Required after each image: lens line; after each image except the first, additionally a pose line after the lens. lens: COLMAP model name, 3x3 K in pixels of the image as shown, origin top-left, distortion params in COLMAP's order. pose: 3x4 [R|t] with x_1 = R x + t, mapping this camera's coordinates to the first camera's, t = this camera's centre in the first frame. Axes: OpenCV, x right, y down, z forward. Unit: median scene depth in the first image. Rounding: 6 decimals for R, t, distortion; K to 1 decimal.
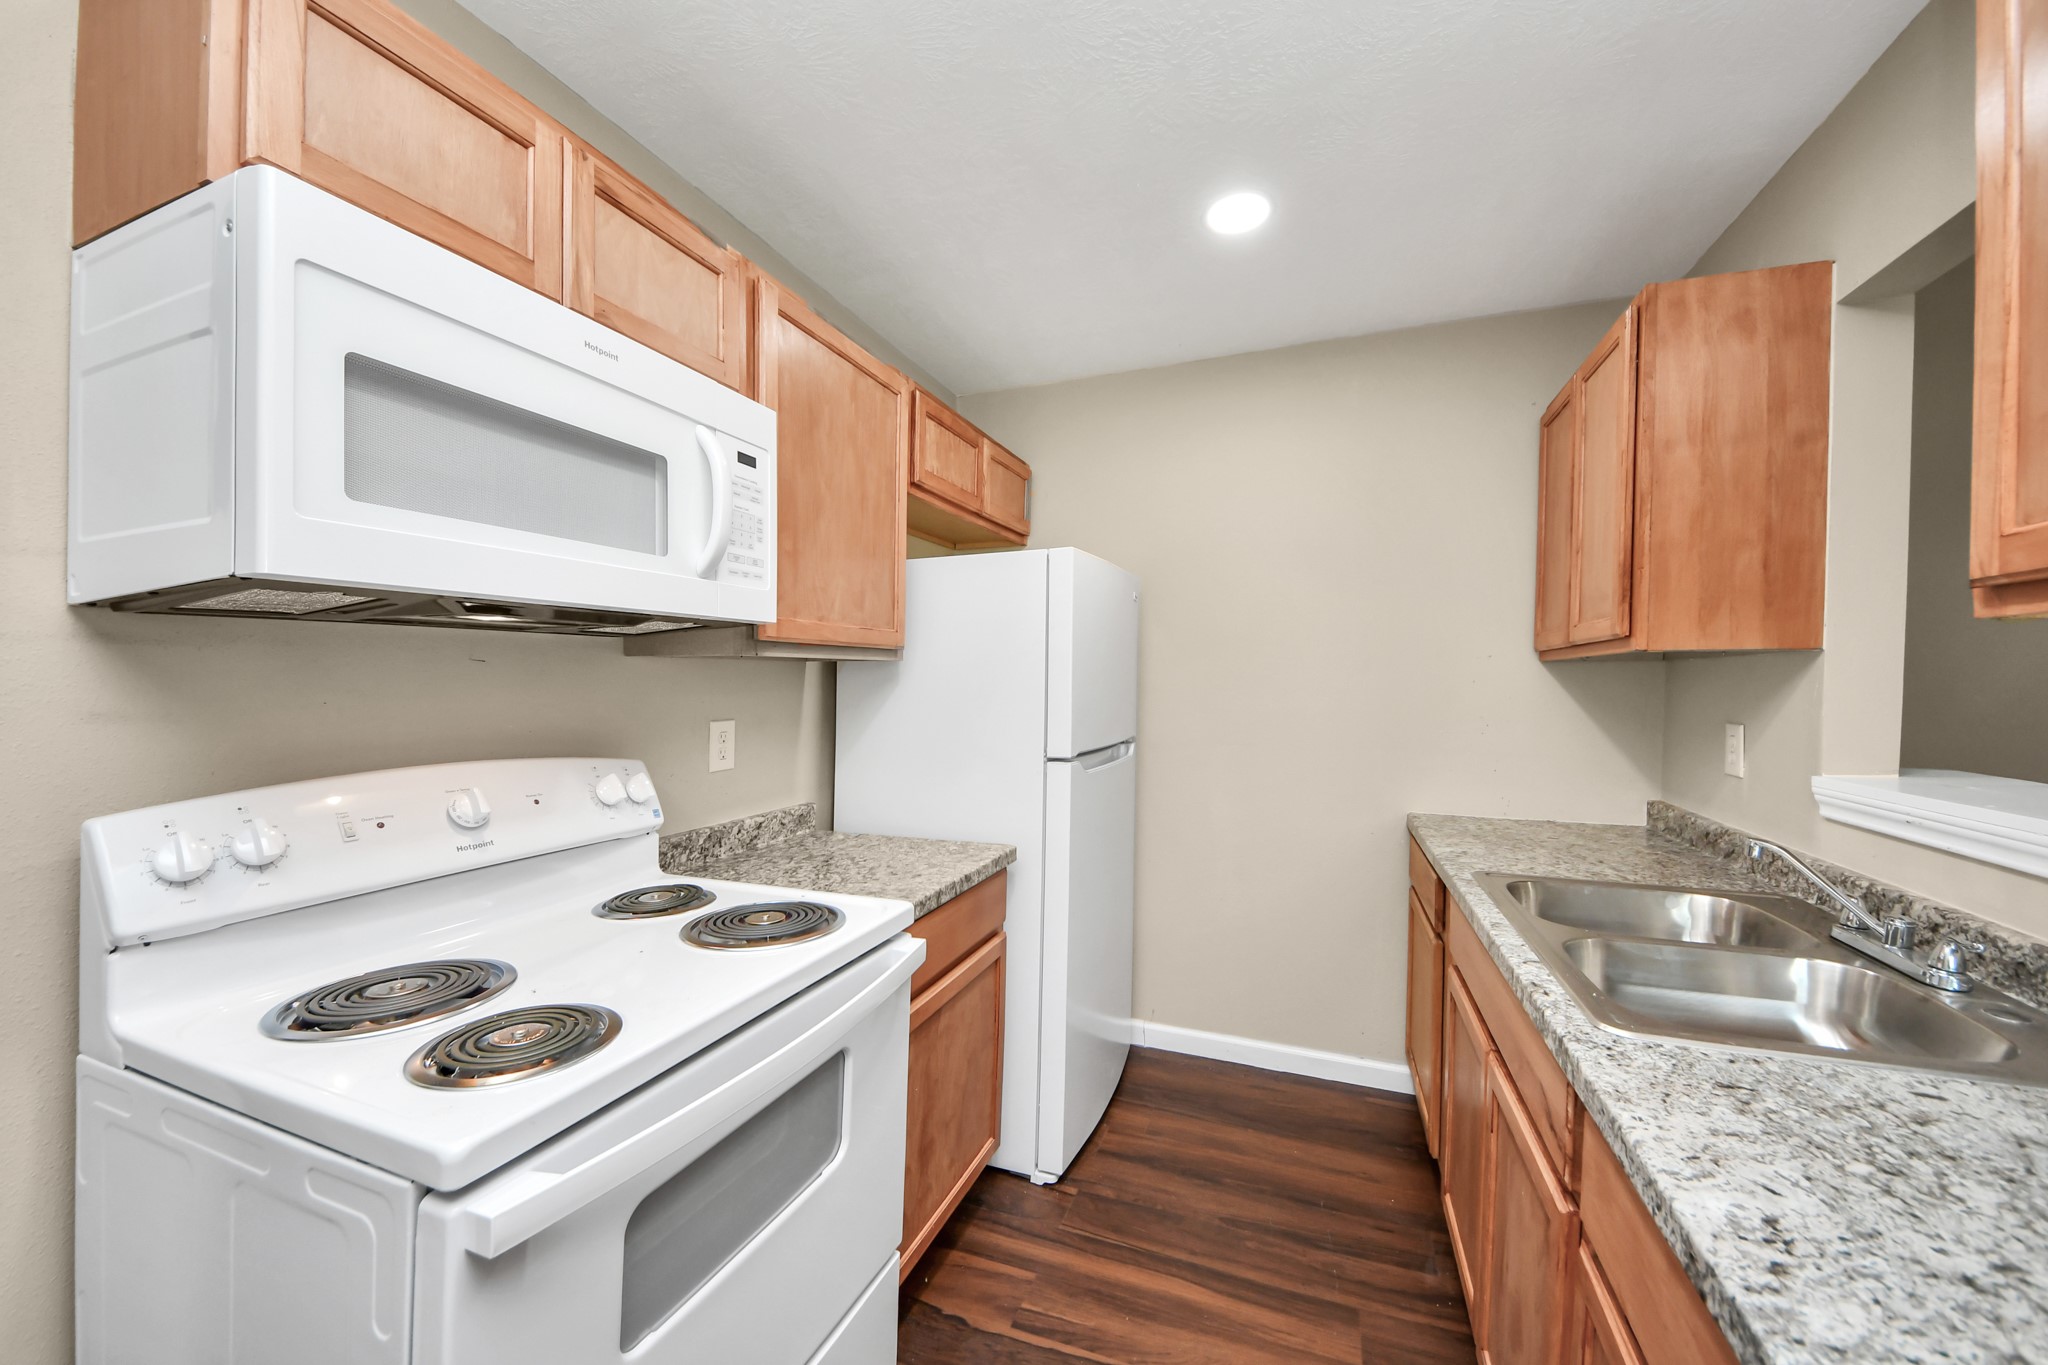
lens RADIAL K [[746.9, 0, 1056.2], [0, 746.9, 661.1], [0, 0, 1]] dist [-0.033971, -0.000314]
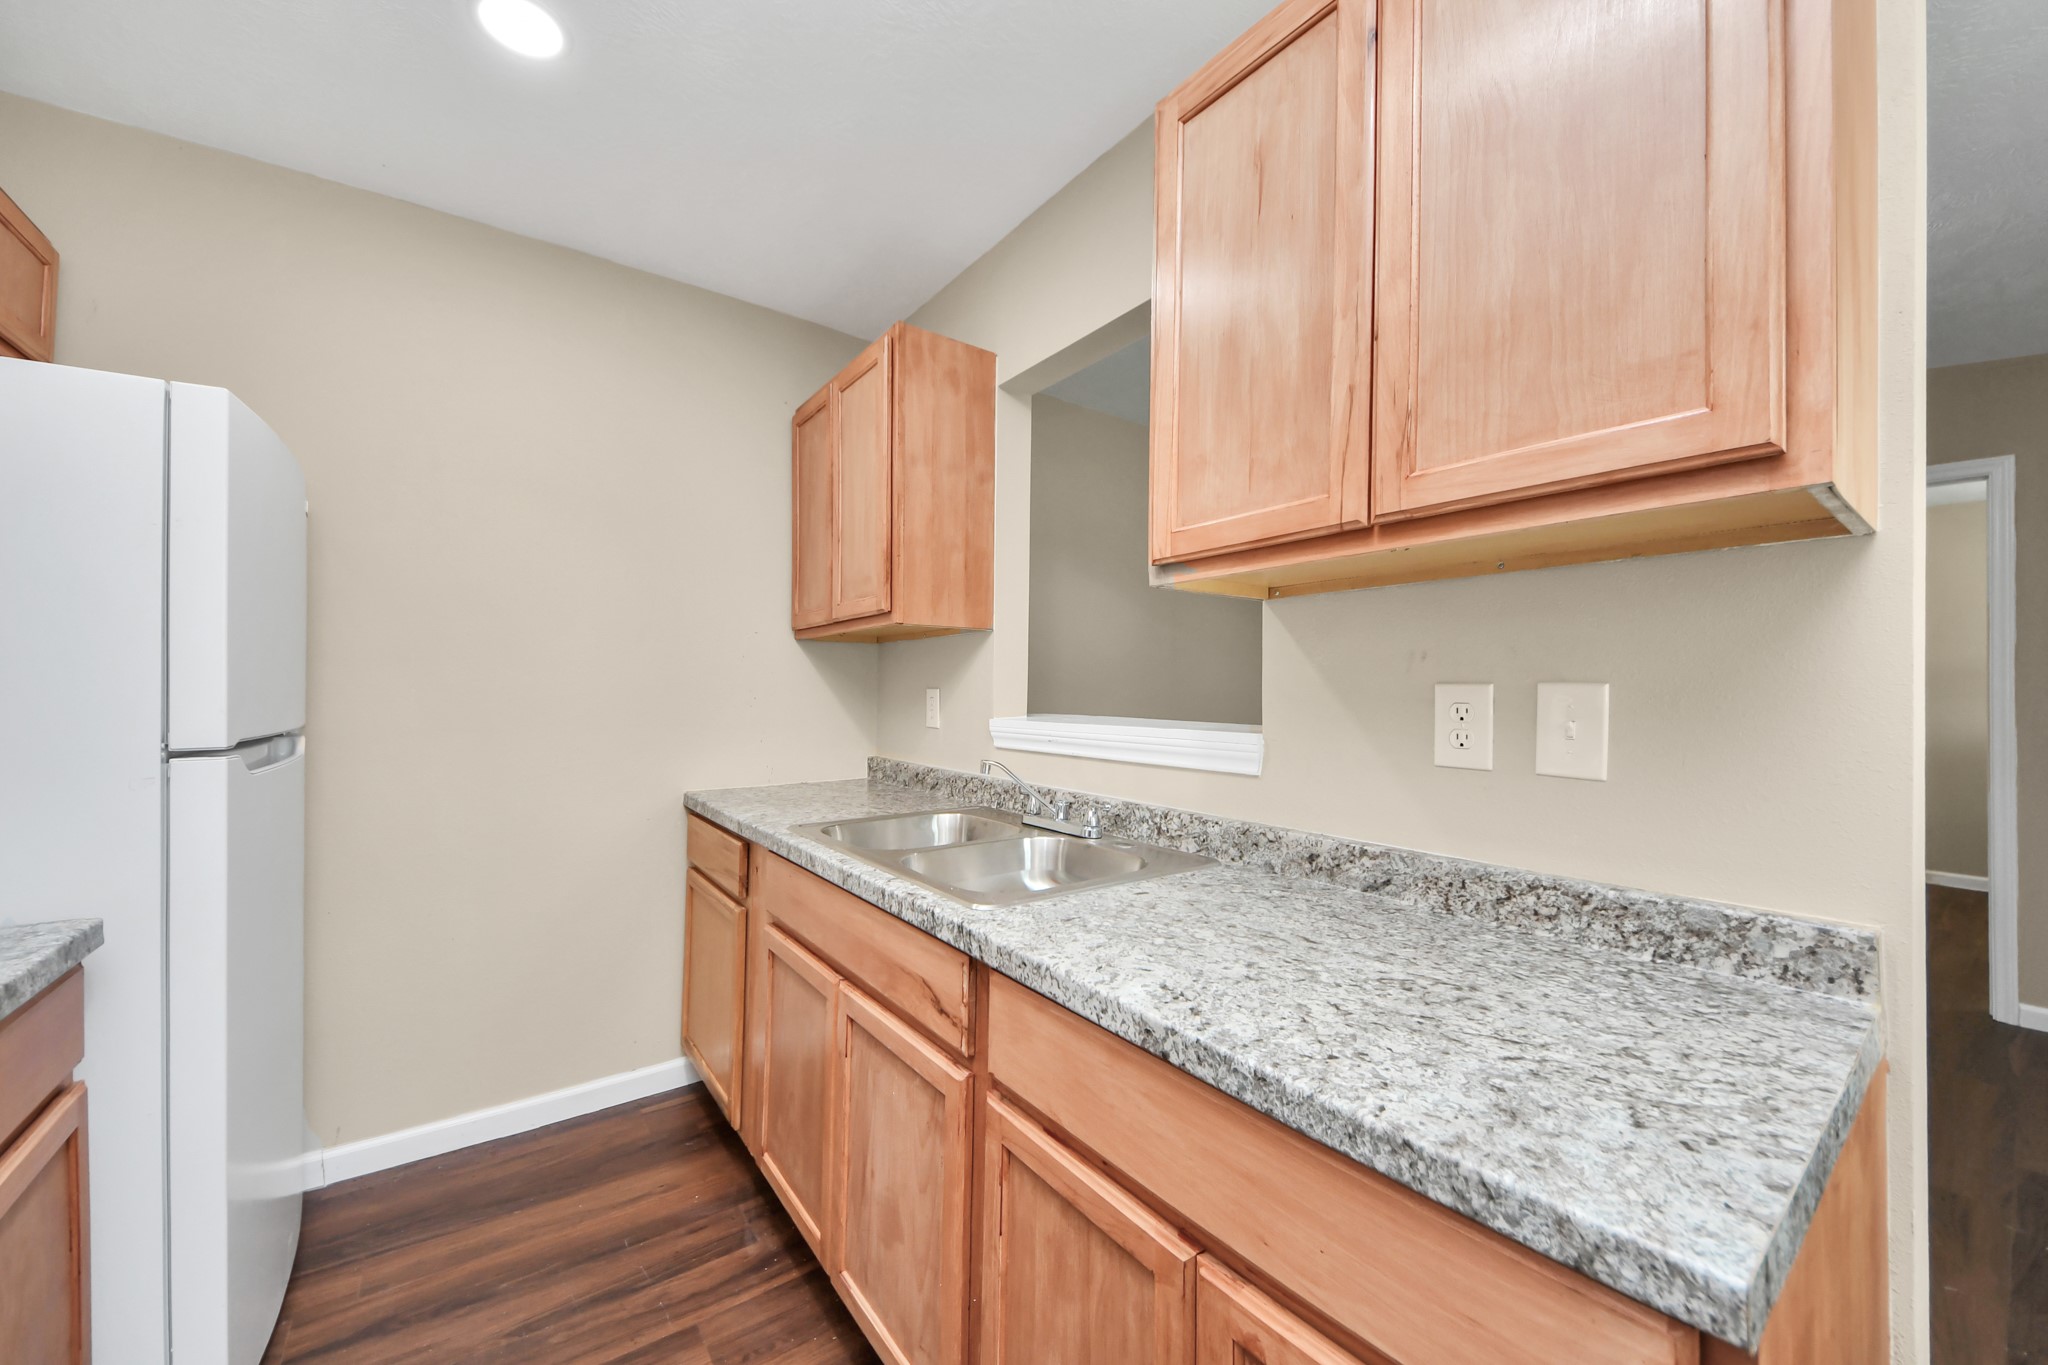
lens RADIAL K [[736.2, 0, 1024.0], [0, 736.2, 682.5], [0, 0, 1]] dist [0.015861, -0.011029]
pose [[0.560723, -0.015369, 0.827861, -0.100390], [-0.006895, 0.999706, 0.023230, 0.053586], [-0.827974, -0.018734, 0.560453, 0.134790]]
